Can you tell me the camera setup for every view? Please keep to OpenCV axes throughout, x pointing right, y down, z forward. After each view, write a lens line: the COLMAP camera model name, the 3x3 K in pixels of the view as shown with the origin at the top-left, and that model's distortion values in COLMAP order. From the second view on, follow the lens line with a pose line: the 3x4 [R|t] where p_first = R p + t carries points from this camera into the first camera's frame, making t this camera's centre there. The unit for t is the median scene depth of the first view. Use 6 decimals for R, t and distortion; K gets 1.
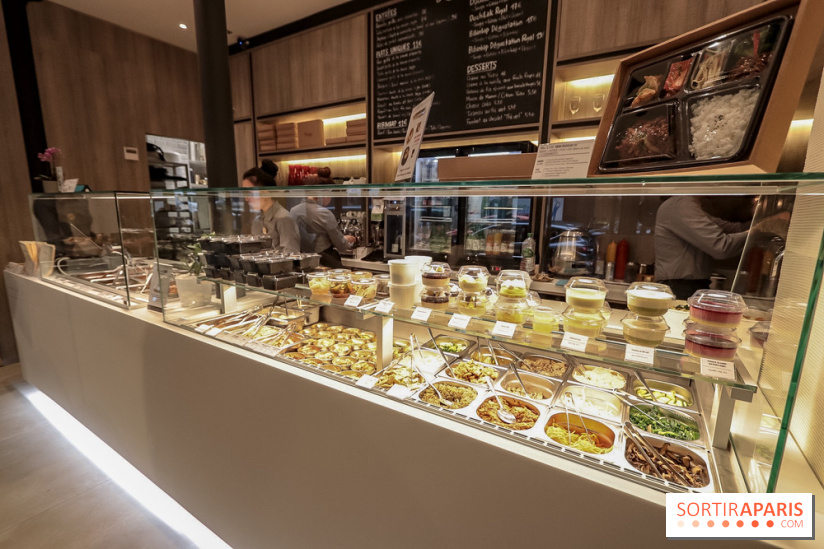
lens RADIAL K [[377.8, 0, 410.2], [0, 377.8, 279.8], [0, 0, 1]] dist [0.000079, -0.000323]
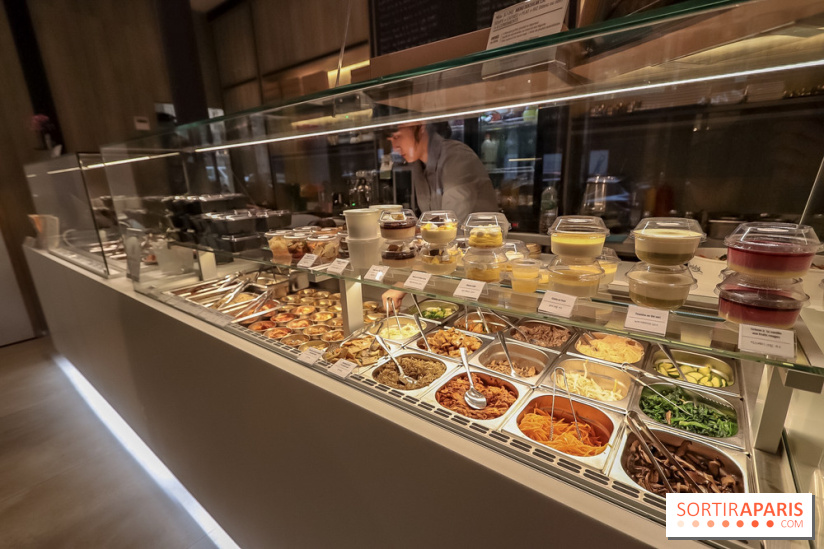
lens RADIAL K [[377.8, 0, 410.2], [0, 377.8, 279.8], [0, 0, 1]] dist [0.000079, -0.000323]
pose [[0.994741, -0.023684, -0.099645, 0.166664], [0.032498, 0.995609, 0.087783, 0.033083], [0.097128, -0.090560, 0.991143, 0.187455]]
